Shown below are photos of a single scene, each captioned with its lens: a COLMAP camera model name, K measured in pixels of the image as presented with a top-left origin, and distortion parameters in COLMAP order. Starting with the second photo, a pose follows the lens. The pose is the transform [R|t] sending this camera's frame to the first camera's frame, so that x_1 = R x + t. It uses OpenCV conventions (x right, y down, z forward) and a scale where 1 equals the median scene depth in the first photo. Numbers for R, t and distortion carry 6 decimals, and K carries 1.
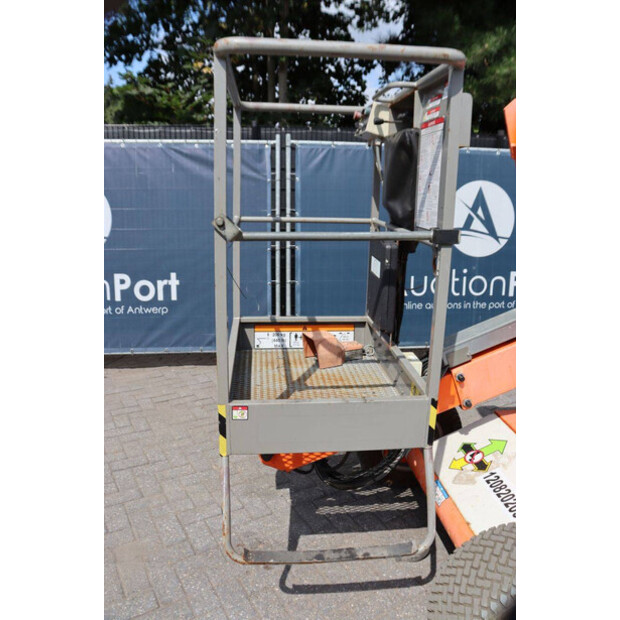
lens RADIAL K [[501.5, 0, 315.5], [0, 501.5, 300.8], [0, 0, 1]] dist [-0.123056, 0.044880]
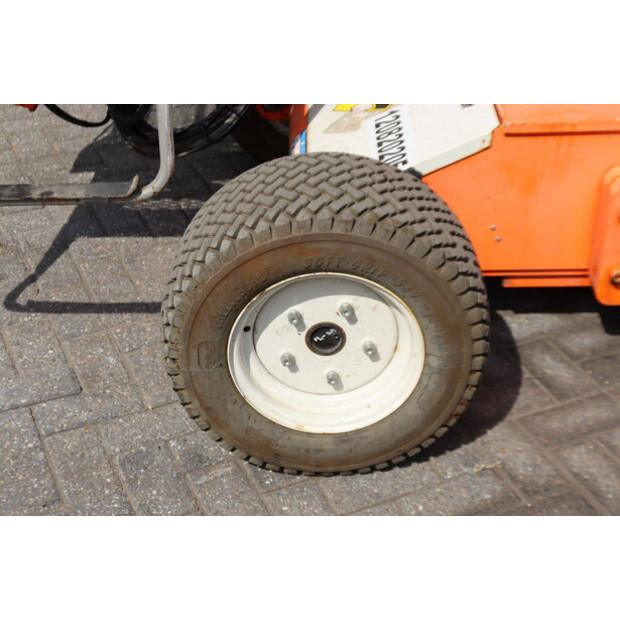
lens RADIAL K [[1102.2, 0, 307.7], [0, 1102.2, 308.6], [0, 0, 1]] dist [0.241078, 0.000000]
pose [[0.990835, 0.030398, -0.131612, 0.212317], [0.015622, 0.942021, 0.335189, 0.075014], [0.134170, -0.334173, 0.932913, -0.088906]]
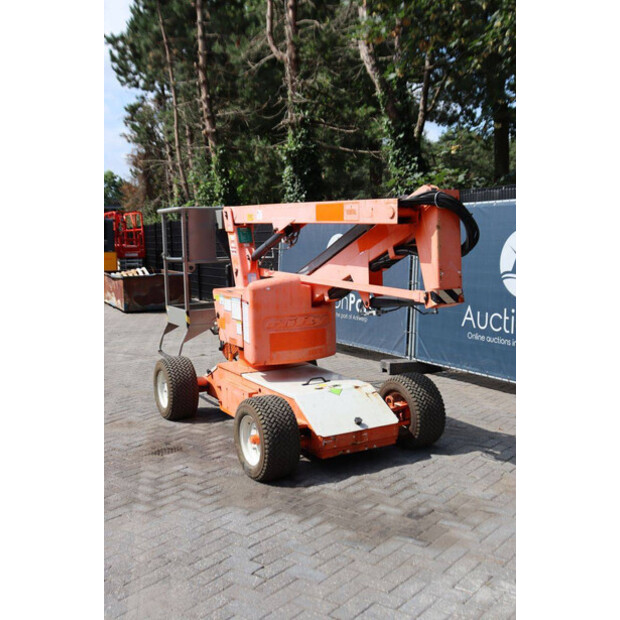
lens RADIAL K [[725.0, 0, 325.6], [0, 725.0, 305.0], [0, 0, 1]] dist [-0.028157, 0.000000]
pose [[0.389559, 0.064420, -0.918746, 1.732154], [-0.179062, 0.983813, -0.006942, 0.012853], [0.903427, 0.167217, 0.394788, -0.001265]]
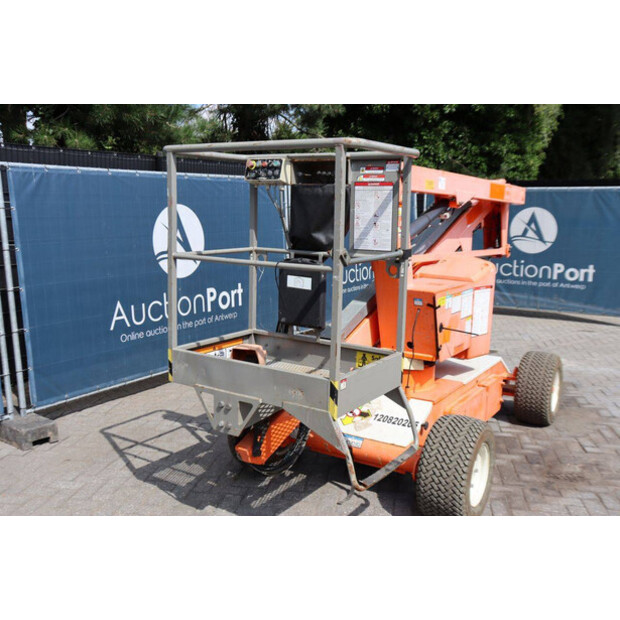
lens RADIAL K [[639.9, 0, 307.6], [0, 639.9, 308.8], [0, 0, 1]] dist [-0.042723, 0.000000]
pose [[0.637112, -0.135640, 0.758742, -0.558807], [0.173397, 0.984383, 0.030378, -0.022697], [-0.751014, 0.112209, 0.650682, -0.053195]]
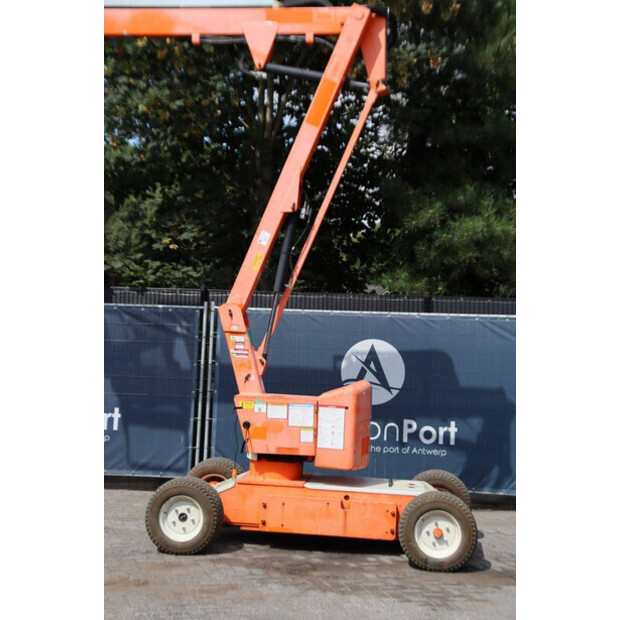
lens RADIAL K [[1102.2, 0, 306.1], [0, 1102.2, 302.5], [0, 0, 1]] dist [0.241078, 0.000000]
pose [[0.970056, 0.007948, -0.242750, 0.864176], [-0.070086, 0.966109, -0.248439, 0.353608], [0.232548, 0.258014, 0.937737, -1.605047]]
